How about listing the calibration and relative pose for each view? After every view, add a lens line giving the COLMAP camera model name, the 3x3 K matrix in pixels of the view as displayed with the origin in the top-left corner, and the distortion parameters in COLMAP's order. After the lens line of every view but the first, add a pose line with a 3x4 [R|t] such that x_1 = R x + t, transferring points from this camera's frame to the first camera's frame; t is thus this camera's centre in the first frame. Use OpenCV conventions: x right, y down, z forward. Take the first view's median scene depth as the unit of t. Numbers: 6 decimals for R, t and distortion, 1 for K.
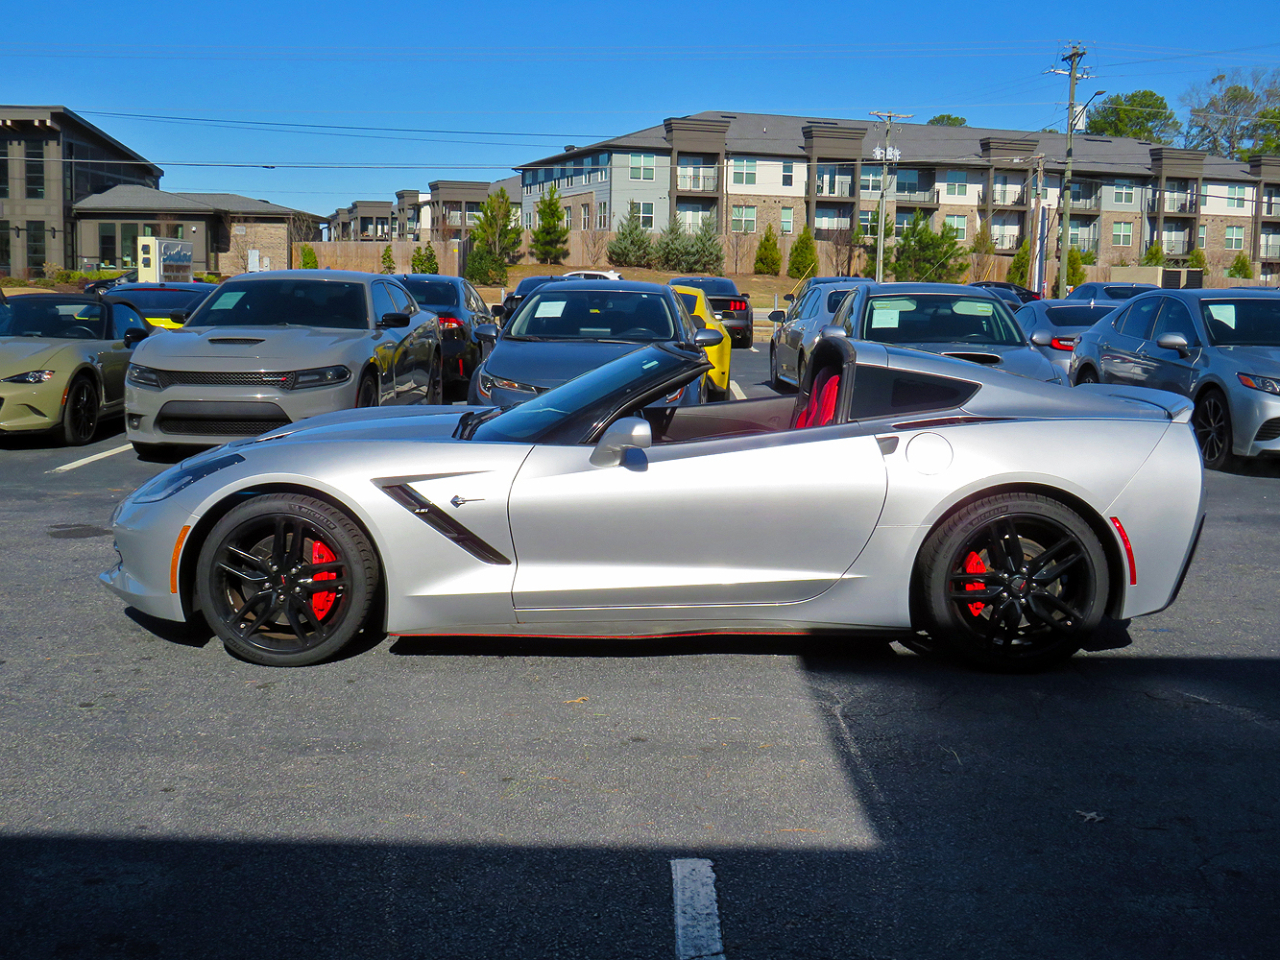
lens RADIAL K [[1533.7, 0, 638.6], [0, 1533.7, 481.3], [0, 0, 1]] dist [-0.043463, 0.003180]
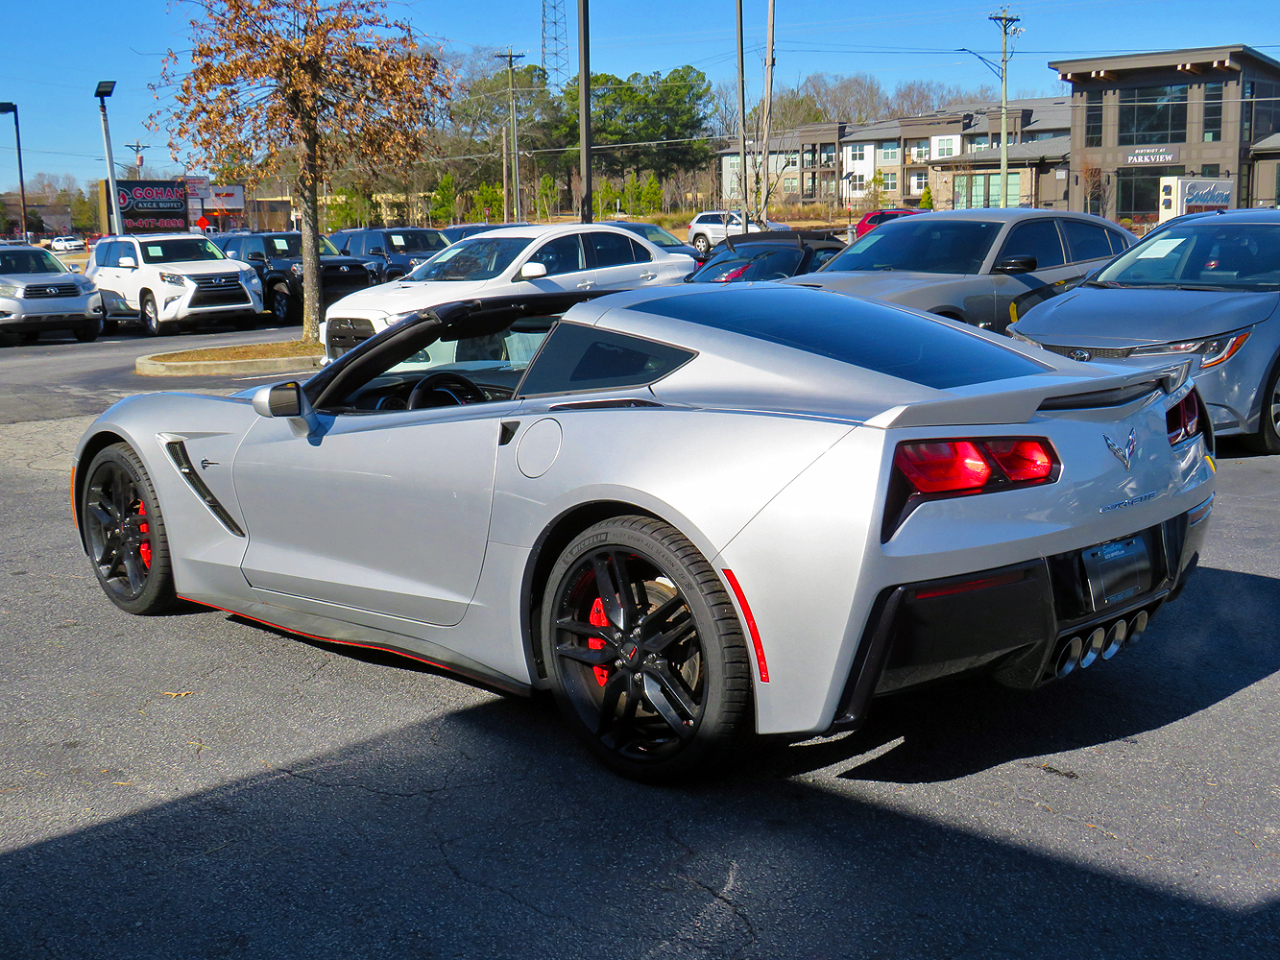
lens RADIAL K [[1533.7, 0, 638.6], [0, 1533.7, 481.3], [0, 0, 1]] dist [-0.043463, 0.003180]
pose [[0.714033, 0.085815, -0.694833, 0.047377], [-0.060882, 0.996311, 0.060484, -0.003194], [0.697460, -0.000885, 0.716623, 0.034298]]
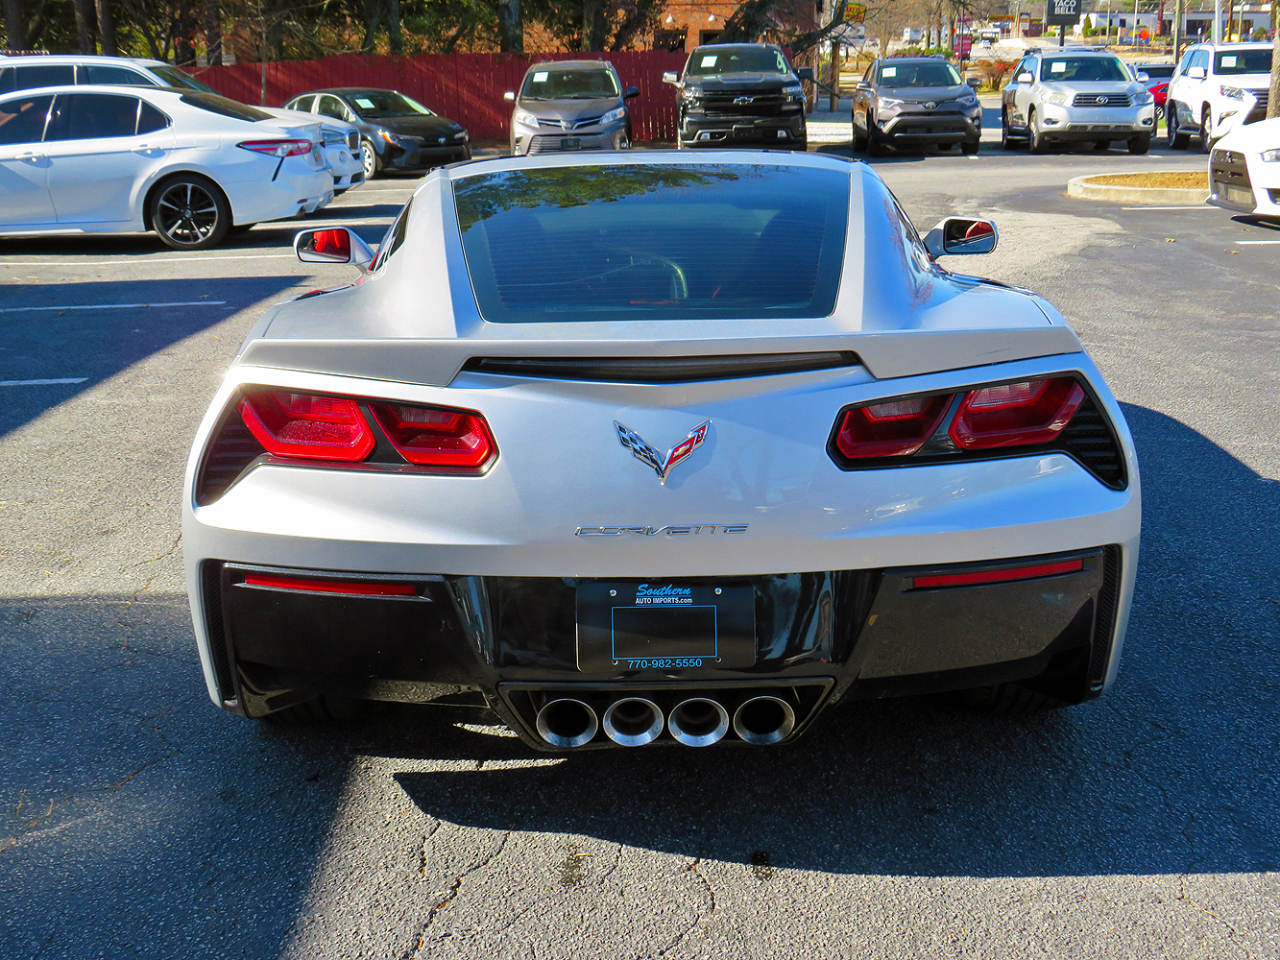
lens RADIAL K [[1533.7, 0, 638.6], [0, 1533.7, 481.3], [0, 0, 1]] dist [-0.043463, 0.003180]
pose [[0.016124, 0.258686, -0.965827, 0.055027], [-0.118256, 0.959666, 0.255061, -0.009100], [0.992852, 0.110103, 0.046065, 0.073919]]
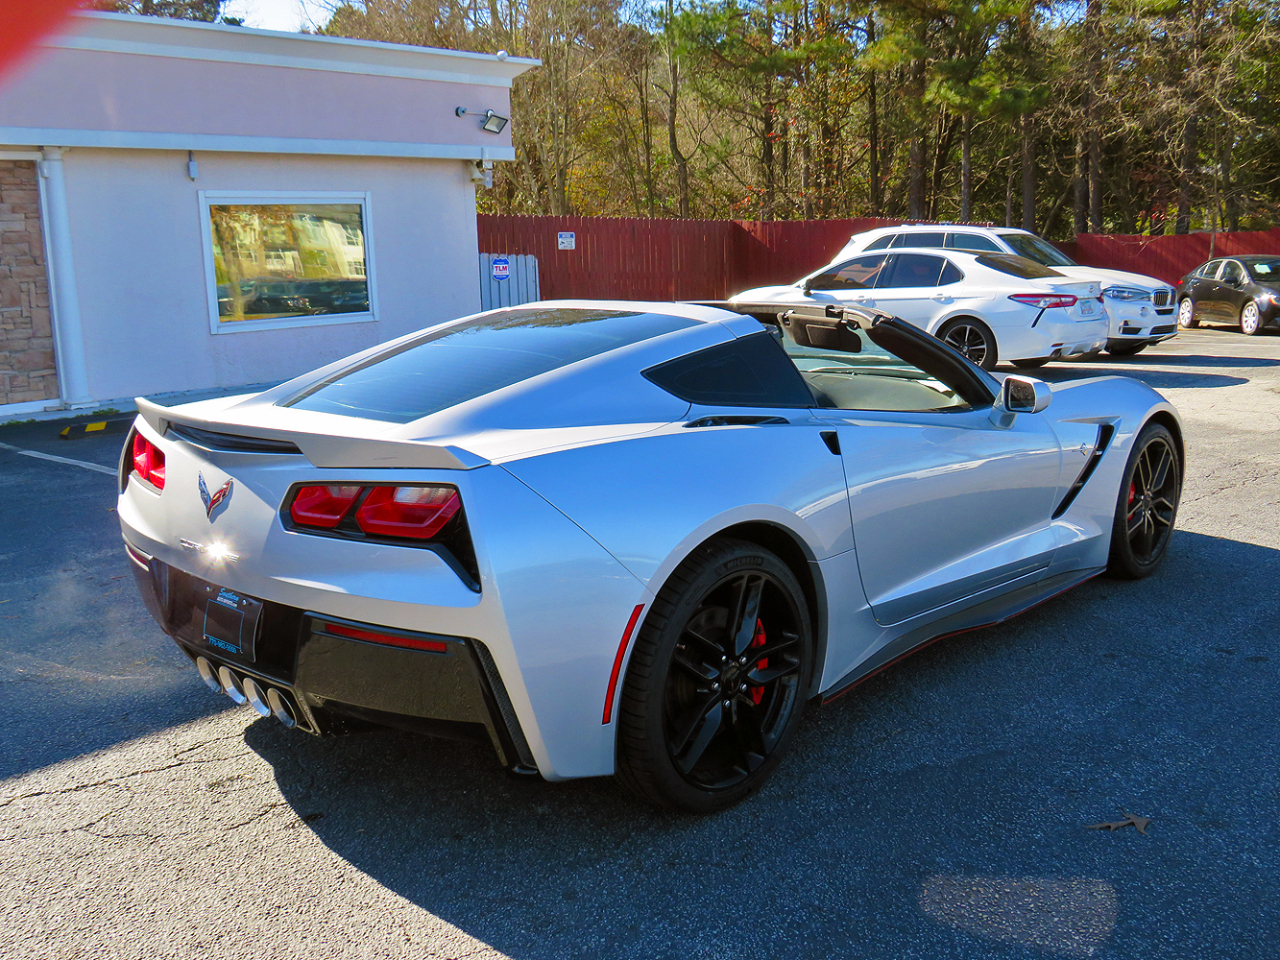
lens RADIAL K [[1241.2, 0, 638.3], [0, 1241.2, 443.0], [0, 0, 1]] dist [-0.013082, -0.021935]
pose [[-0.669594, 0.118754, -0.733173, 0.043878], [-0.091524, 0.966419, 0.240120, -0.012949], [0.737067, 0.227886, -0.636239, 0.105797]]
